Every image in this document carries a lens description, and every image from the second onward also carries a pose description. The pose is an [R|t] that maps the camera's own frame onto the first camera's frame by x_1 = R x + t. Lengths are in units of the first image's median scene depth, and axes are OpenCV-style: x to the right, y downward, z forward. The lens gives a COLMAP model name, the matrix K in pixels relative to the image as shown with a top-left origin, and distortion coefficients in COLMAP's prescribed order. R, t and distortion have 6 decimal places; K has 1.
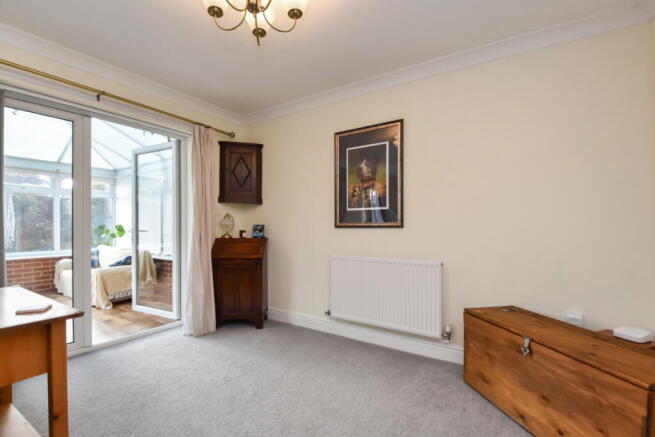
lens RADIAL K [[288.7, 0, 327.0], [0, 288.7, 220.7], [0, 0, 1]] dist [-0.003891, -0.000779]
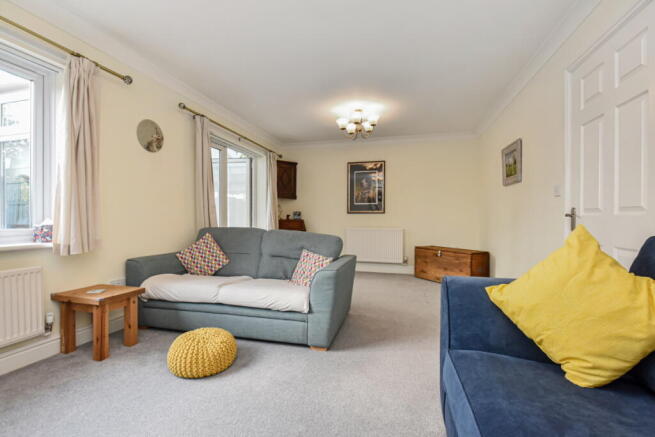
lens RADIAL K [[288.7, 0, 327.4], [0, 288.7, 218.4], [0, 0, 1]] dist [-0.003891, -0.000779]
pose [[0.949412, 0.005830, 0.313979, -0.685531], [-0.010252, 0.999870, 0.012432, 0.035288], [-0.313865, -0.015021, 0.949349, -0.738037]]
